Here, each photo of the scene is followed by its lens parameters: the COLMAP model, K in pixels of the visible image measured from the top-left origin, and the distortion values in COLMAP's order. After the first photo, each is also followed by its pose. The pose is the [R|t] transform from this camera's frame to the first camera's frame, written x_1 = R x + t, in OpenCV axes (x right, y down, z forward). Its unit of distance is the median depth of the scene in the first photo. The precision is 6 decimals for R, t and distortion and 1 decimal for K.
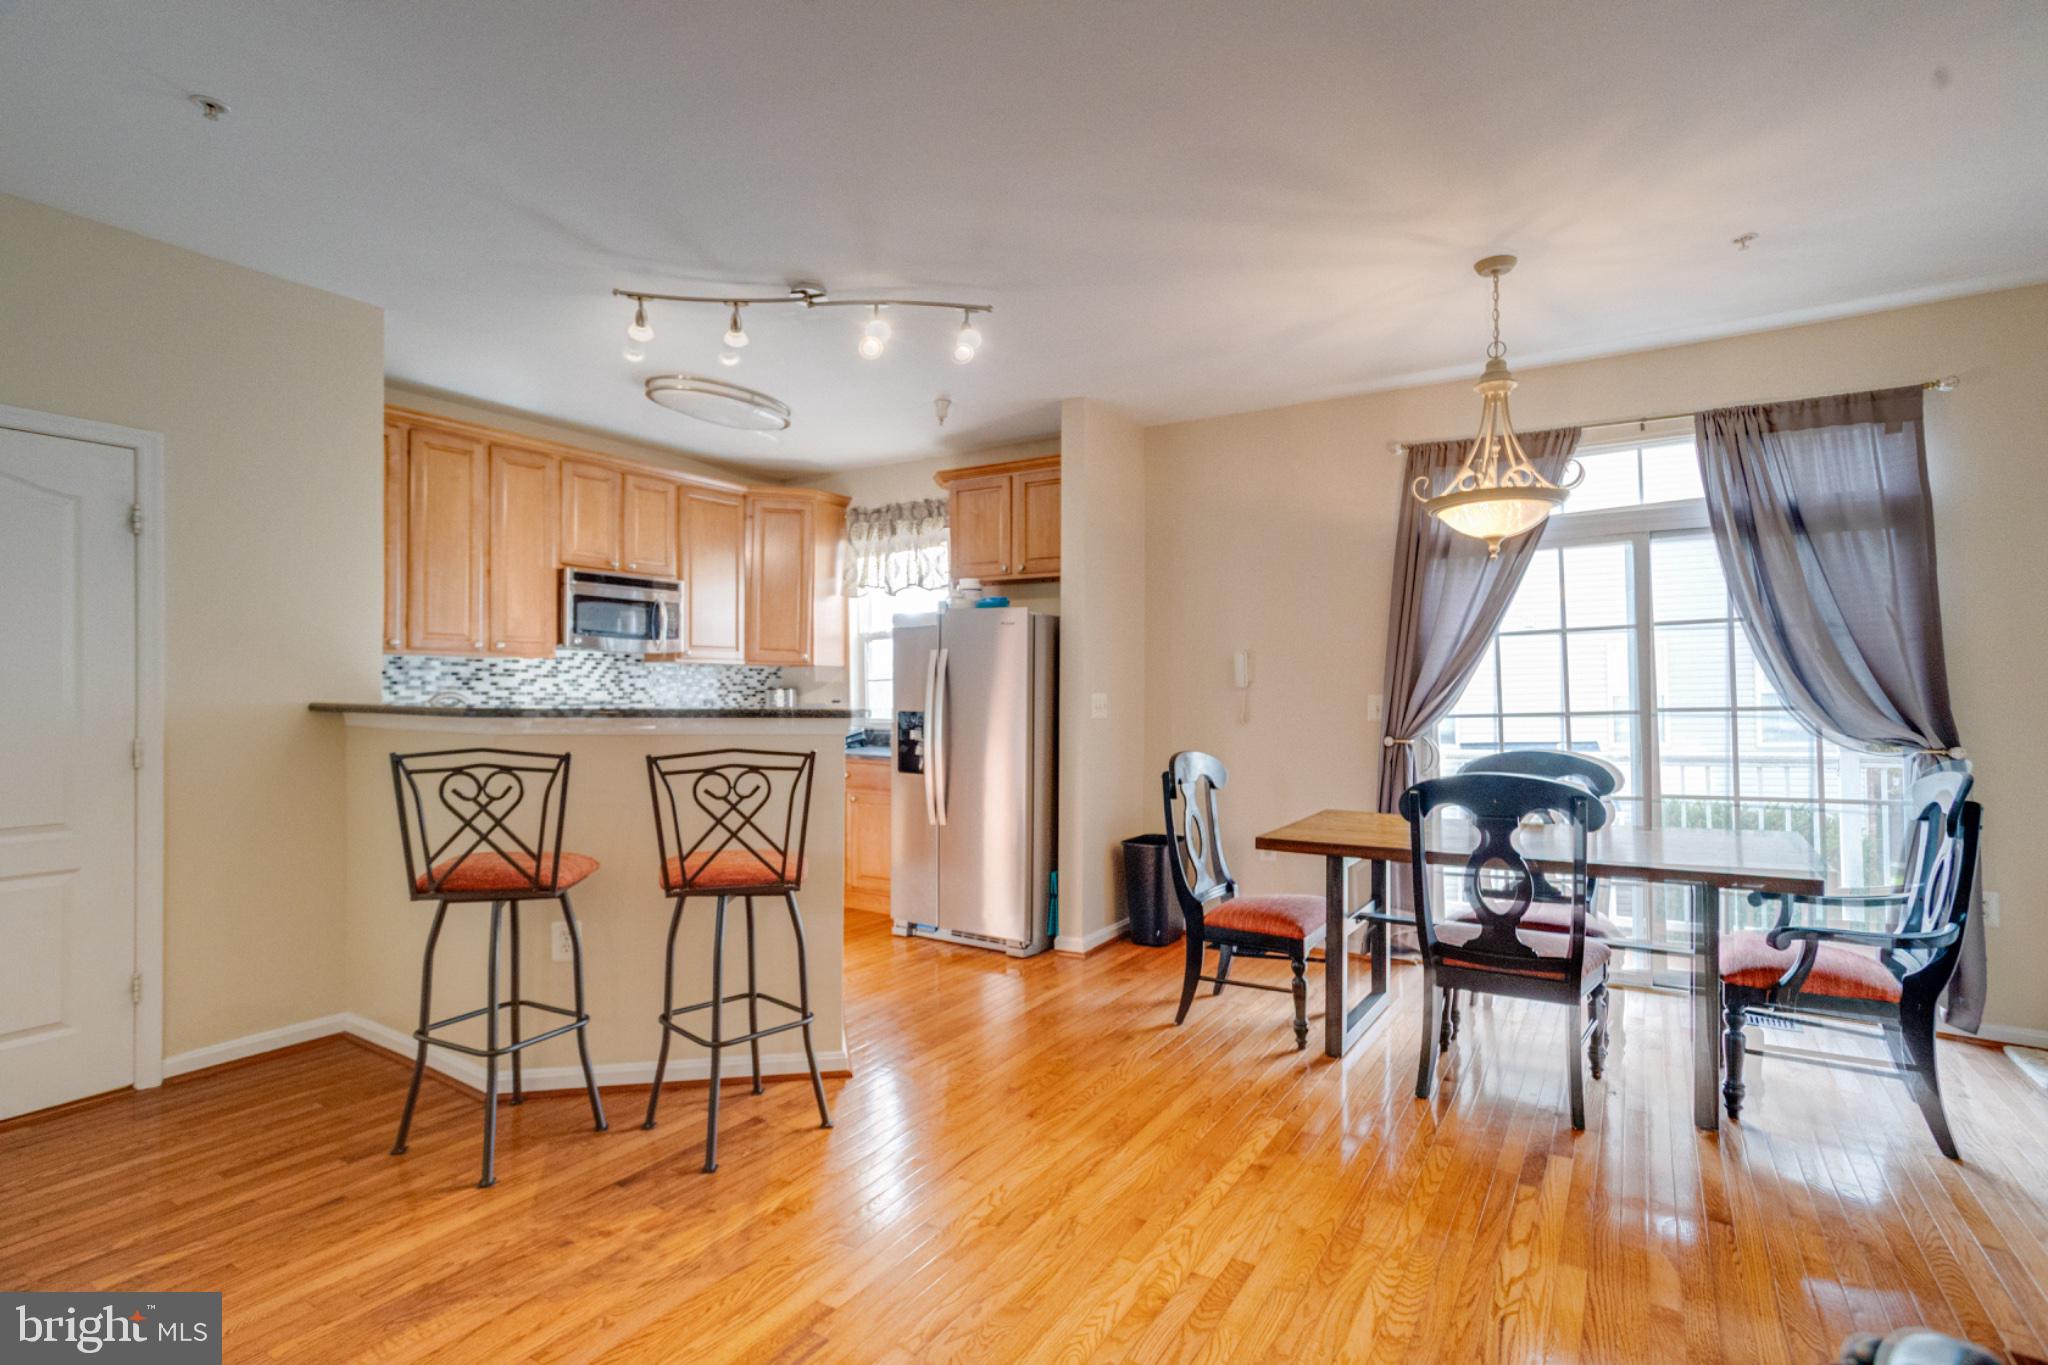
lens RADIAL K [[1002.6, 0, 1003.3], [0, 1002.6, 697.5], [0, 0, 1]] dist [-0.050835, 0.037317]
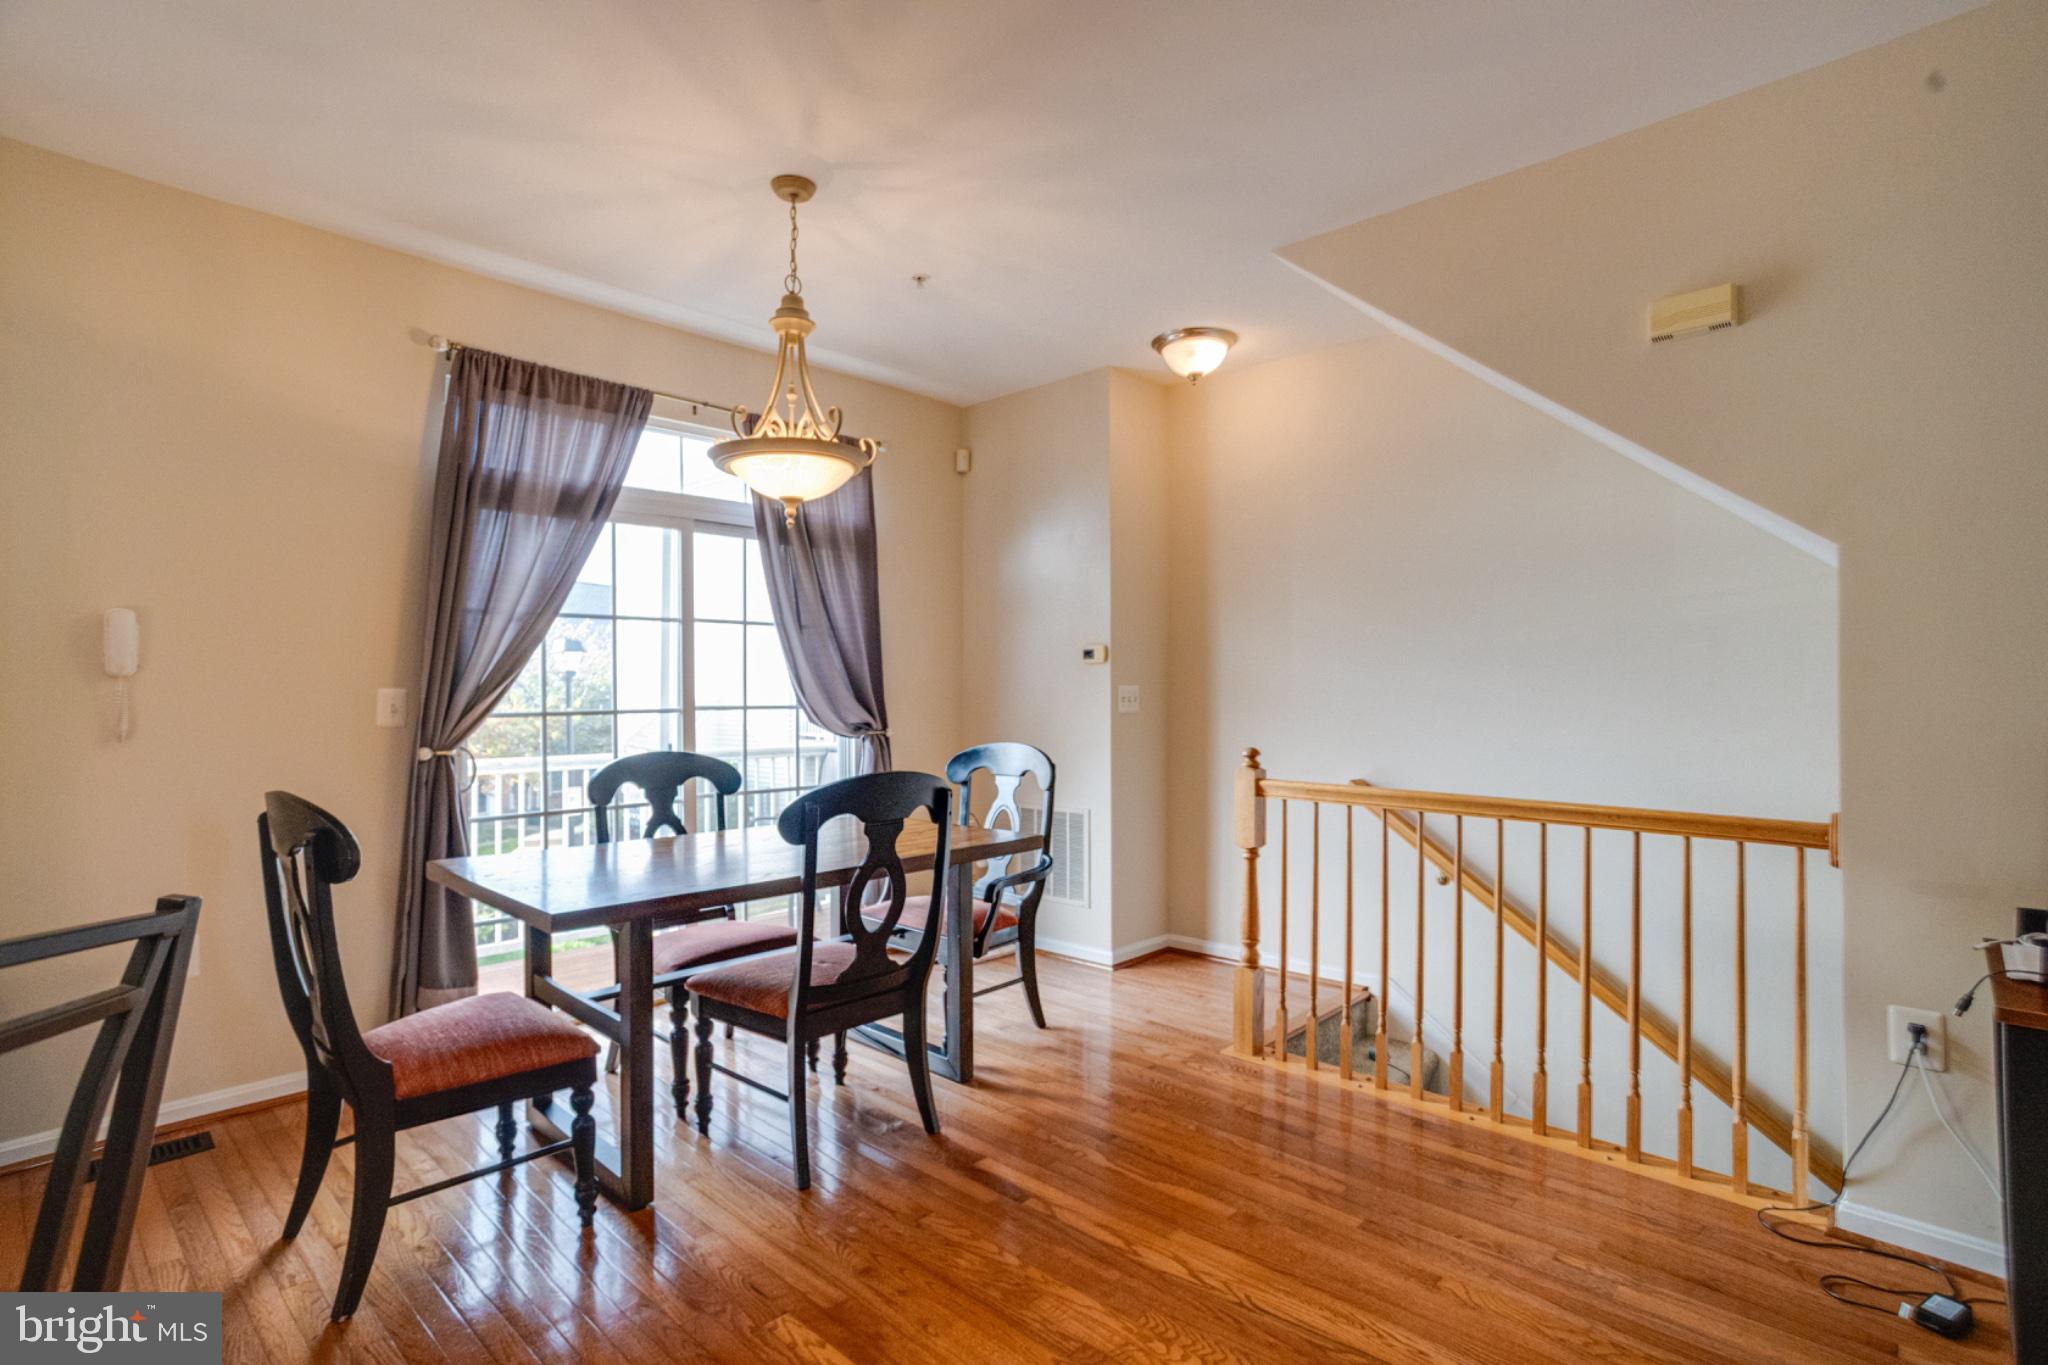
lens RADIAL K [[996.9, 0, 1010.4], [0, 996.9, 684.2], [0, 0, 1]] dist [-0.039726, 0.021790]
pose [[0.184951, 0.008047, 0.982715, -0.231208], [0.011458, 0.999881, -0.010345, 0.007039], [-0.982681, 0.013174, 0.184837, 0.481424]]
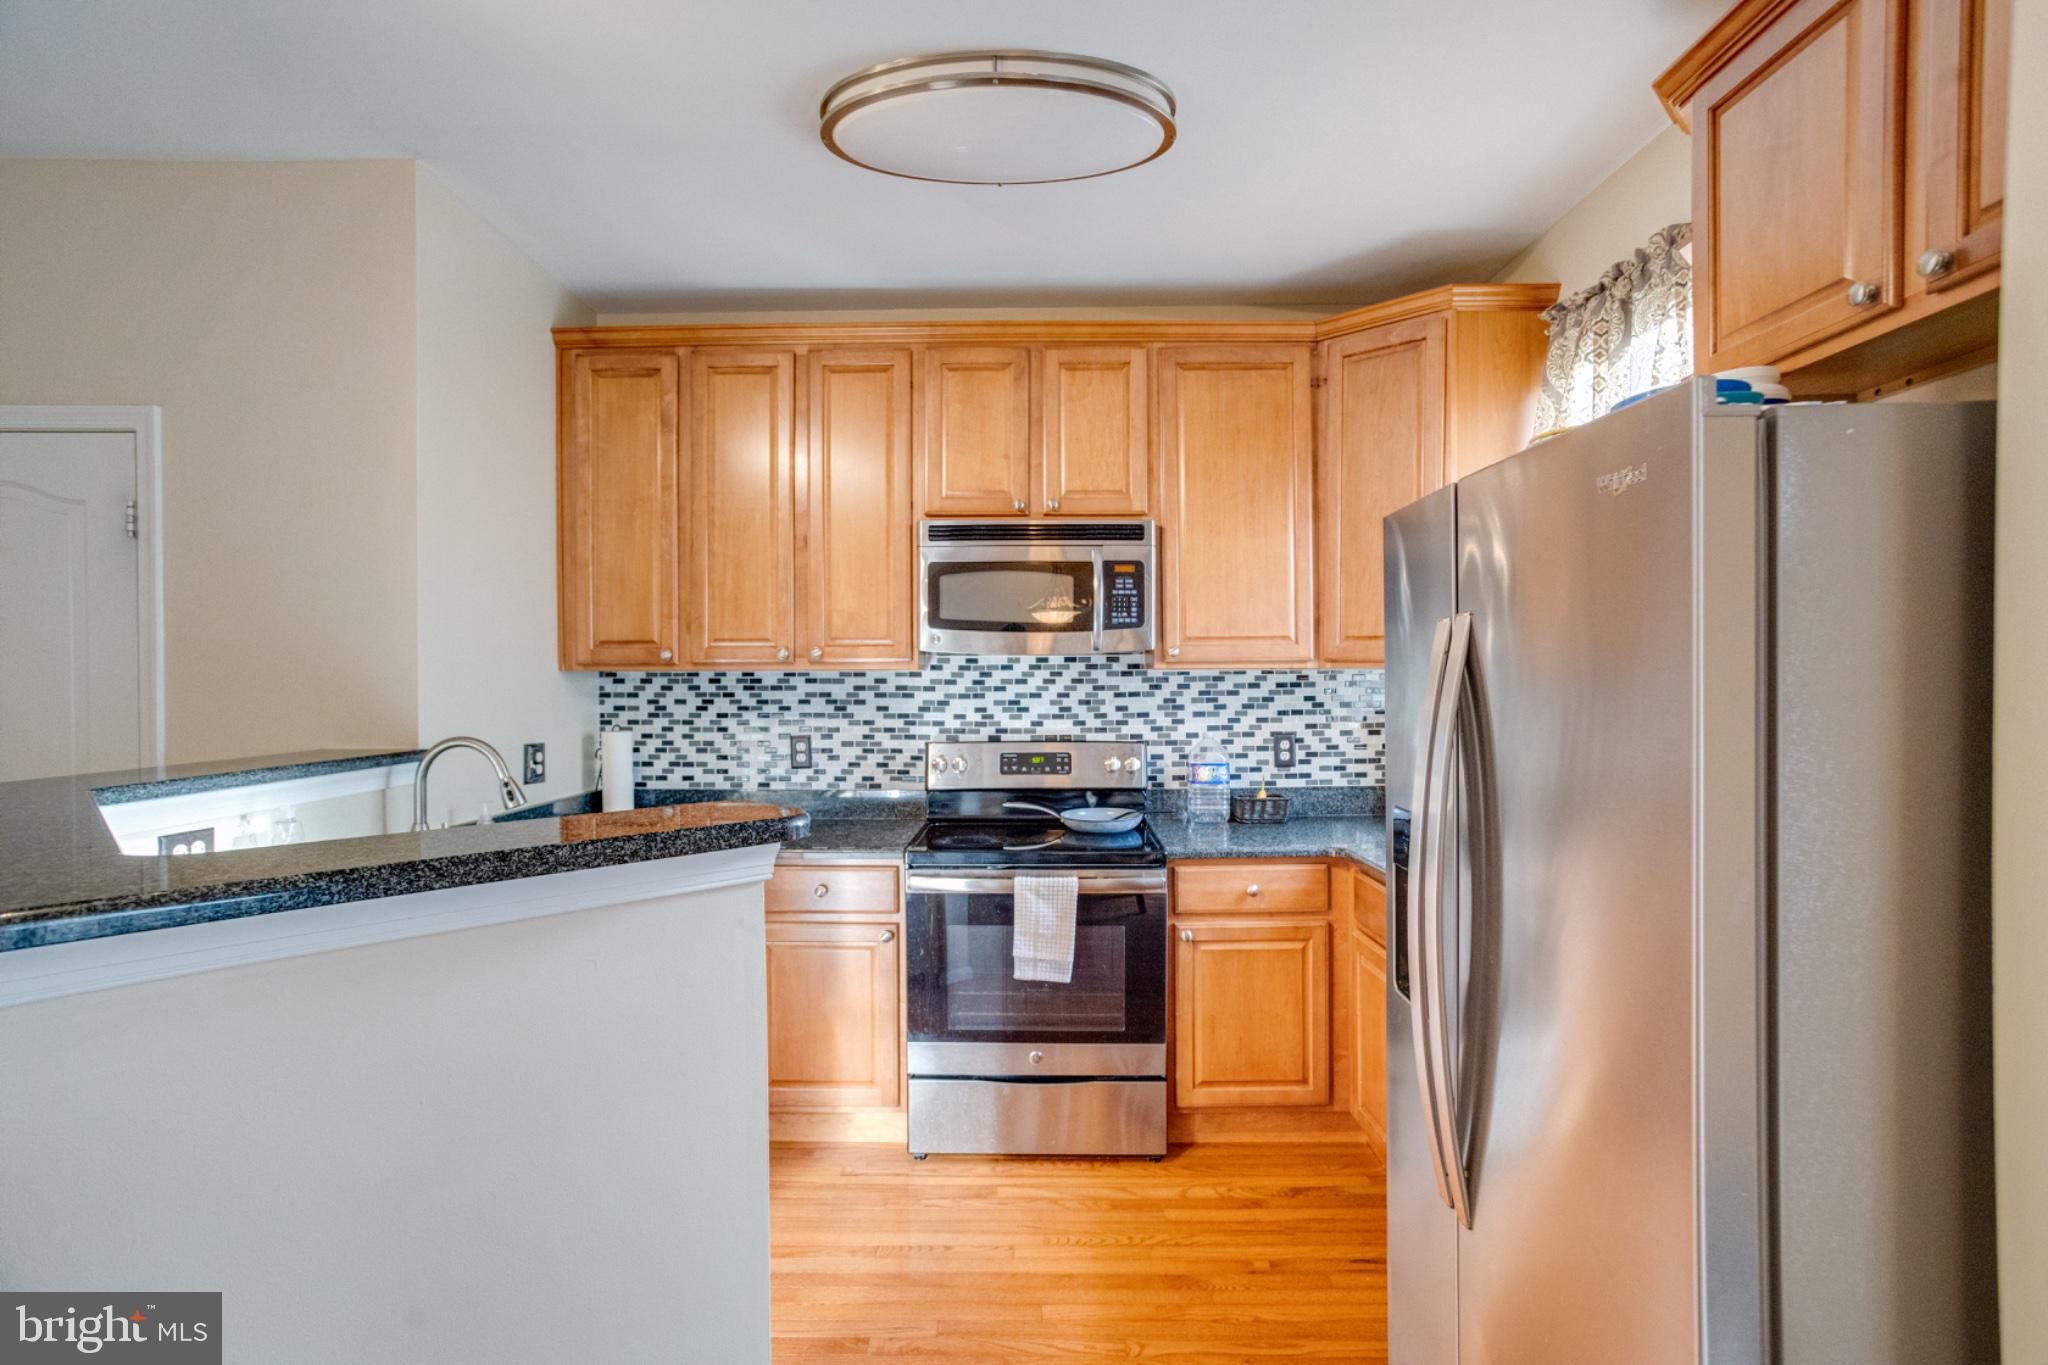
lens RADIAL K [[984.6, 0, 1011.4], [0, 984.6, 679.2], [0, 0, 1]] dist [-0.054643, 0.038441]
pose [[0.532895, -0.002762, -0.846177, 0.115342], [-0.000245, 0.999994, -0.003418, -0.037336], [0.846181, 0.002029, 0.532891, 0.847434]]
